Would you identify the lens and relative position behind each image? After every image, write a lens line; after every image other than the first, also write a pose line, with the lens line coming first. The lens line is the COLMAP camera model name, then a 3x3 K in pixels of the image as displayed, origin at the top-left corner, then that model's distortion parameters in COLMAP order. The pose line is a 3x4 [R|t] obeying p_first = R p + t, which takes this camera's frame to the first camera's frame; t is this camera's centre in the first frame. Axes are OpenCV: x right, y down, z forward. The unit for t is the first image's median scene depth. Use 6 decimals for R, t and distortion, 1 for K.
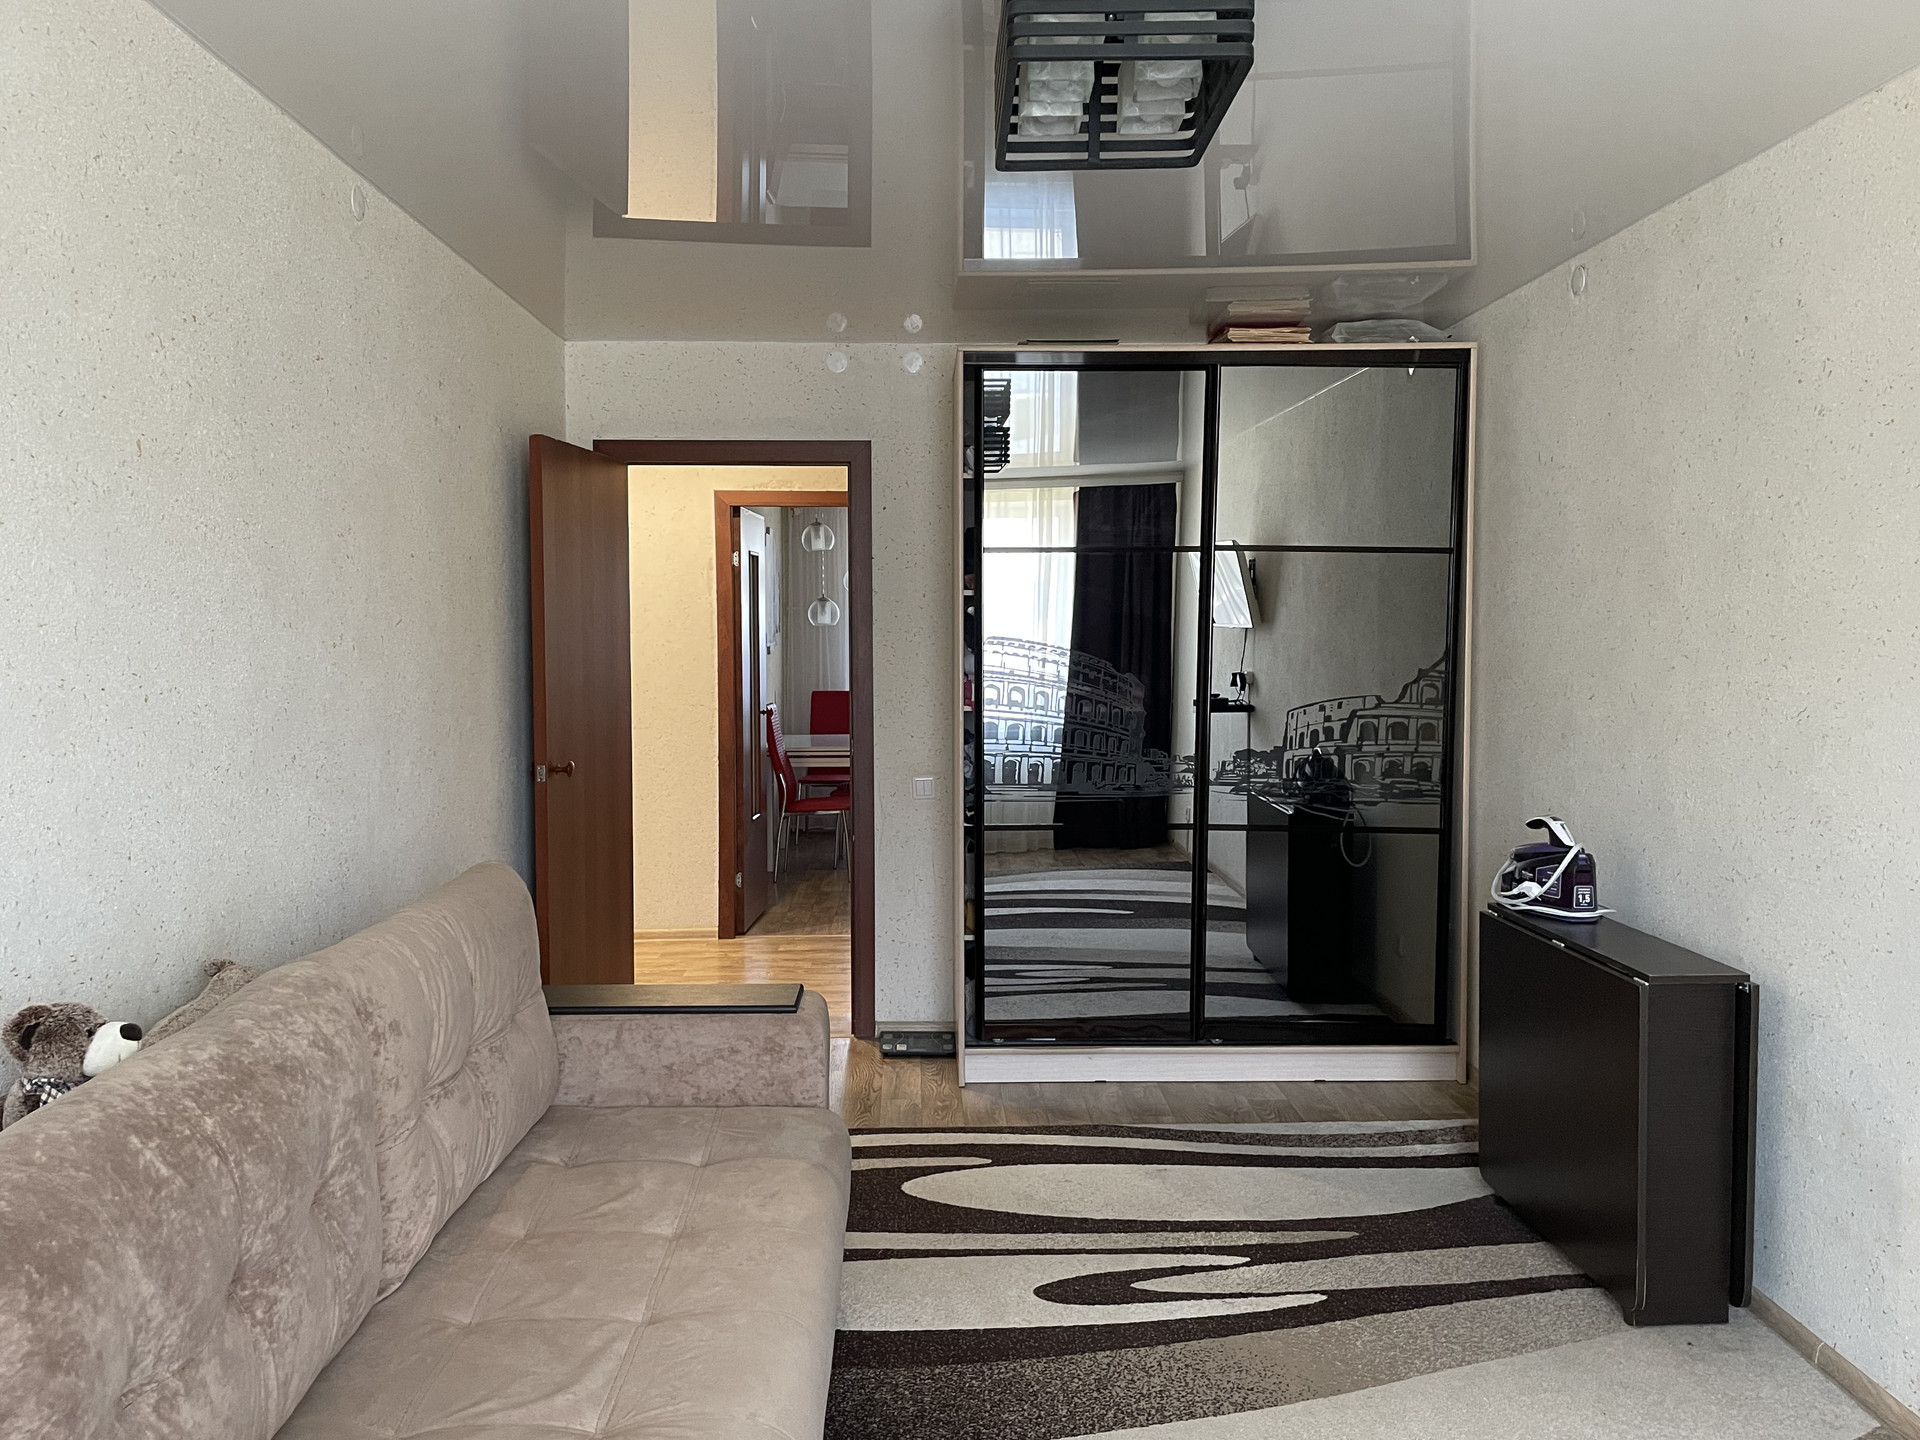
lens RADIAL K [[1580.1, 0, 960.0], [0, 1580.1, 720.0], [0, 0, 1]] dist [0.099340, -0.127944]
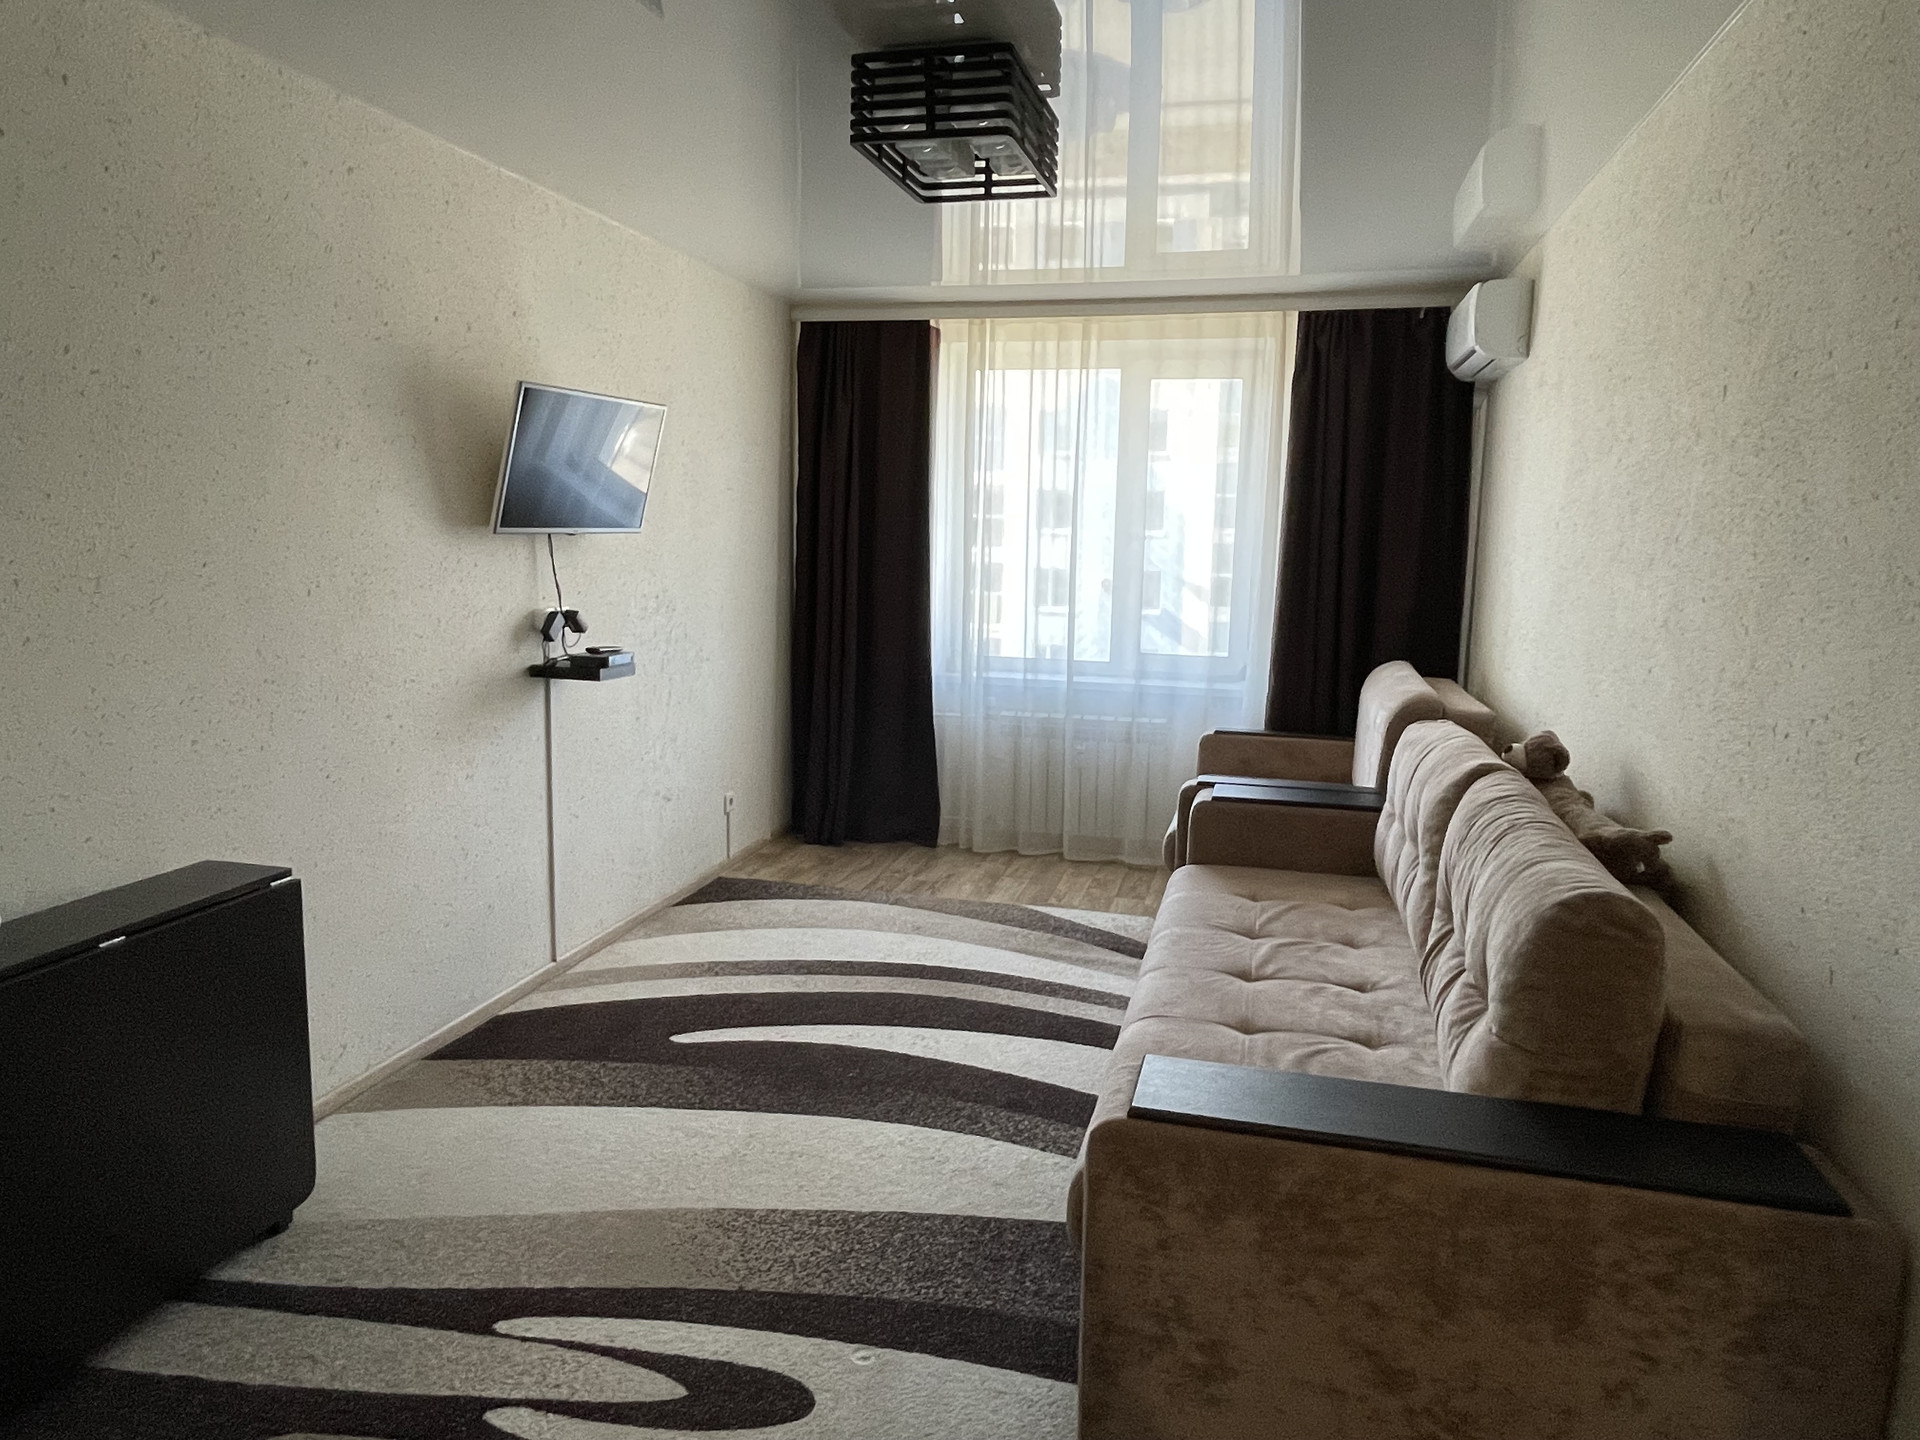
lens RADIAL K [[1225.8, 0, 960.0], [0, 1225.8, 720.0], [0, 0, 1]] dist [0.001081, 0.000412]
pose [[-0.963202, -0.055340, 0.263020, -0.139483], [-0.001328, 0.979542, 0.201237, -0.067924], [-0.268776, 0.193483, -0.943570, 1.335580]]
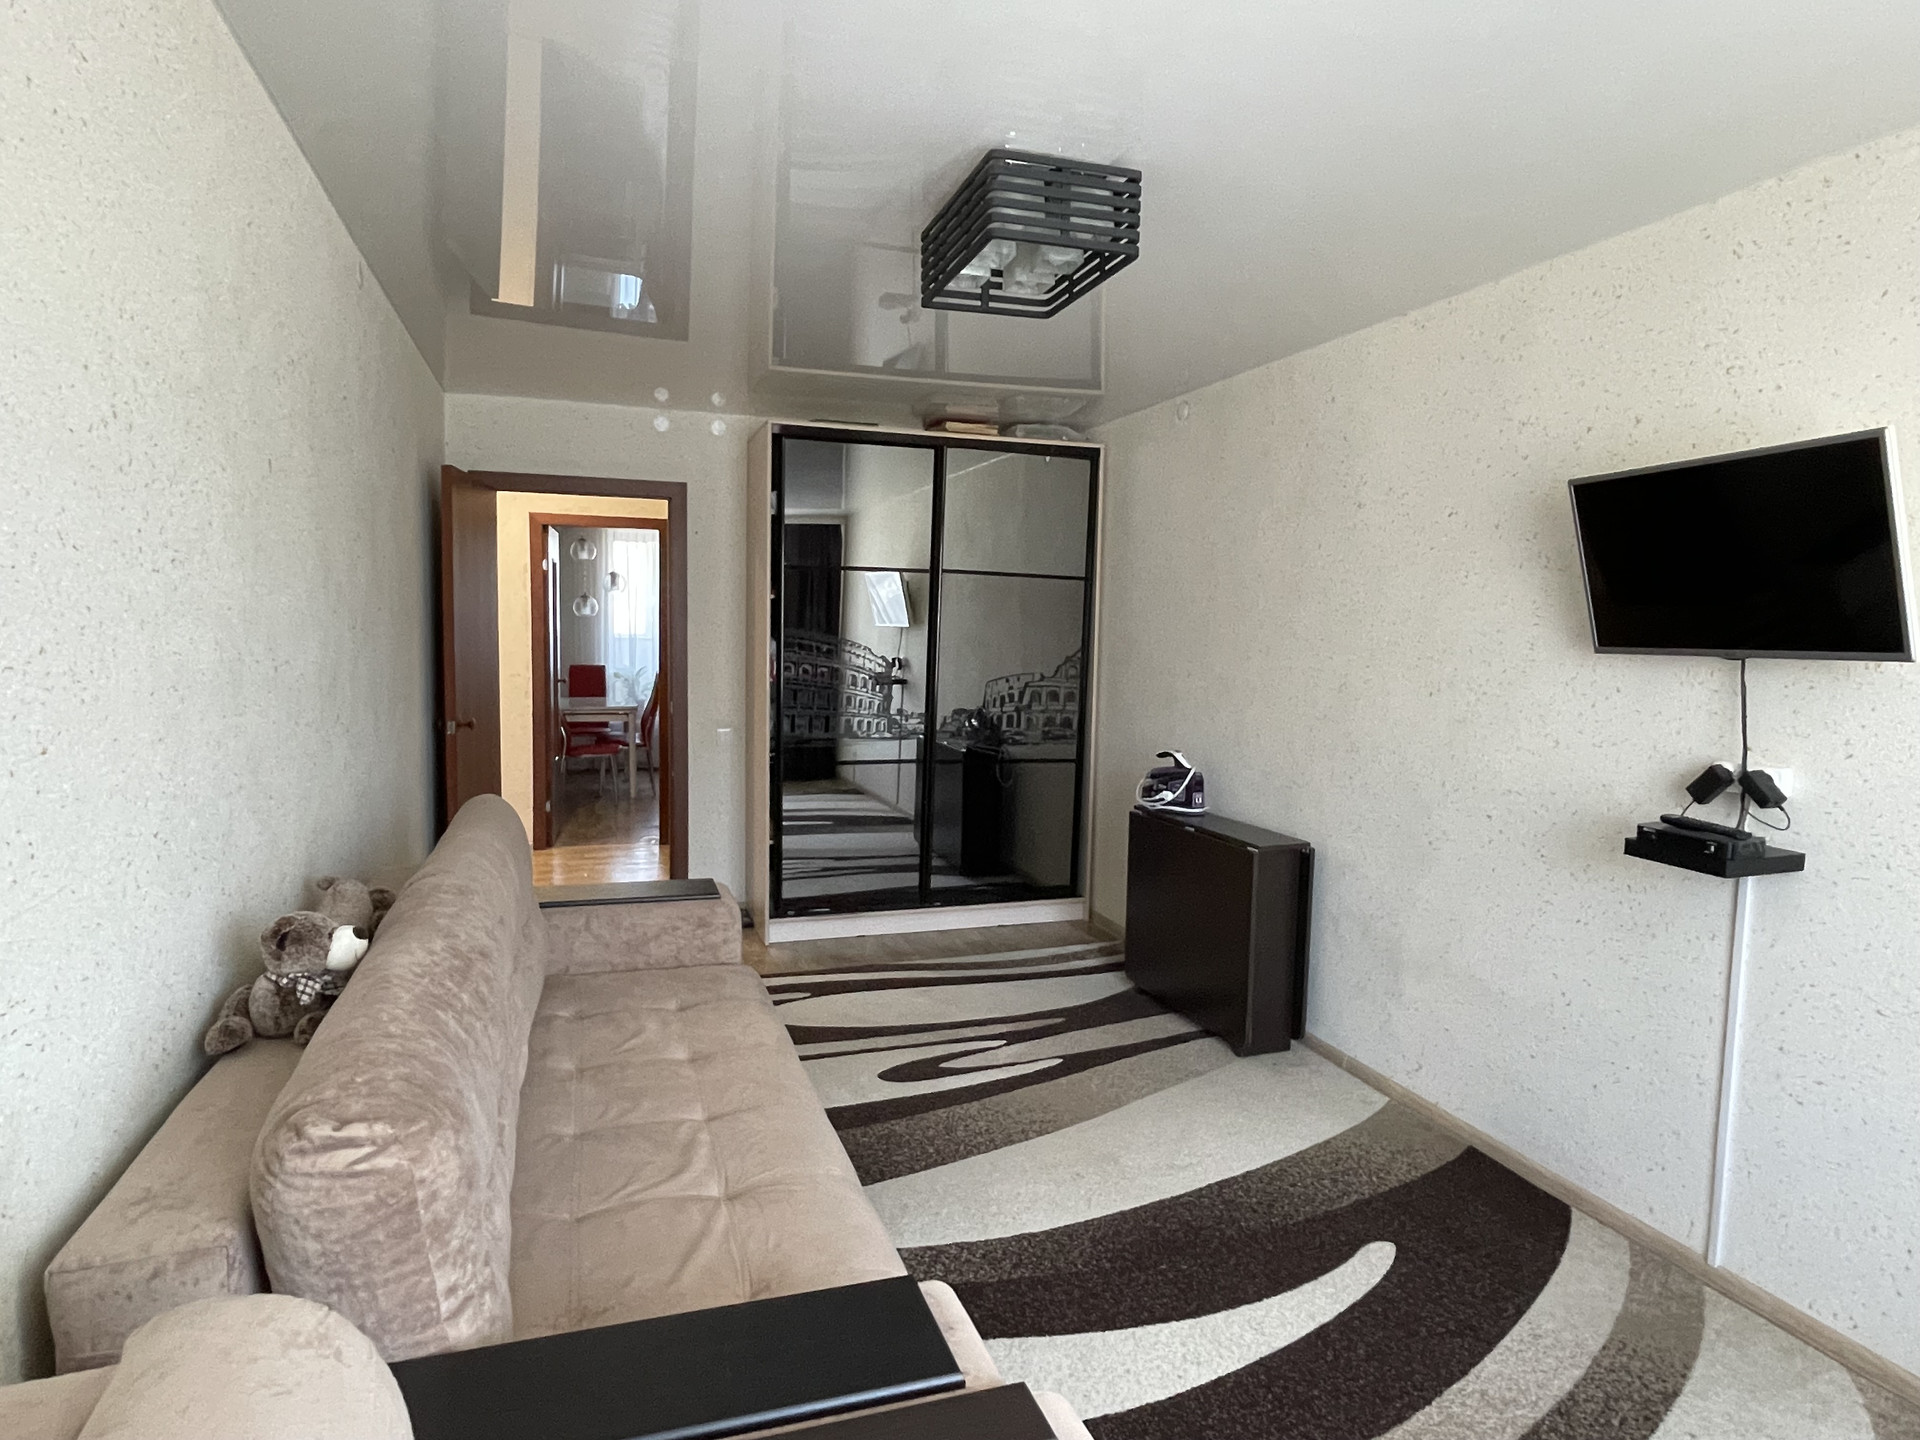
lens RADIAL K [[1106.3, 0, 960.0], [0, 1106.3, 731.9], [0, 0, 1]] dist [0.004887, -0.000618]
pose [[0.953405, -0.008105, 0.301585, -0.170337], [-0.004076, 0.999202, 0.039739, -0.000590], [-0.301667, -0.039116, 0.952611, 0.016244]]
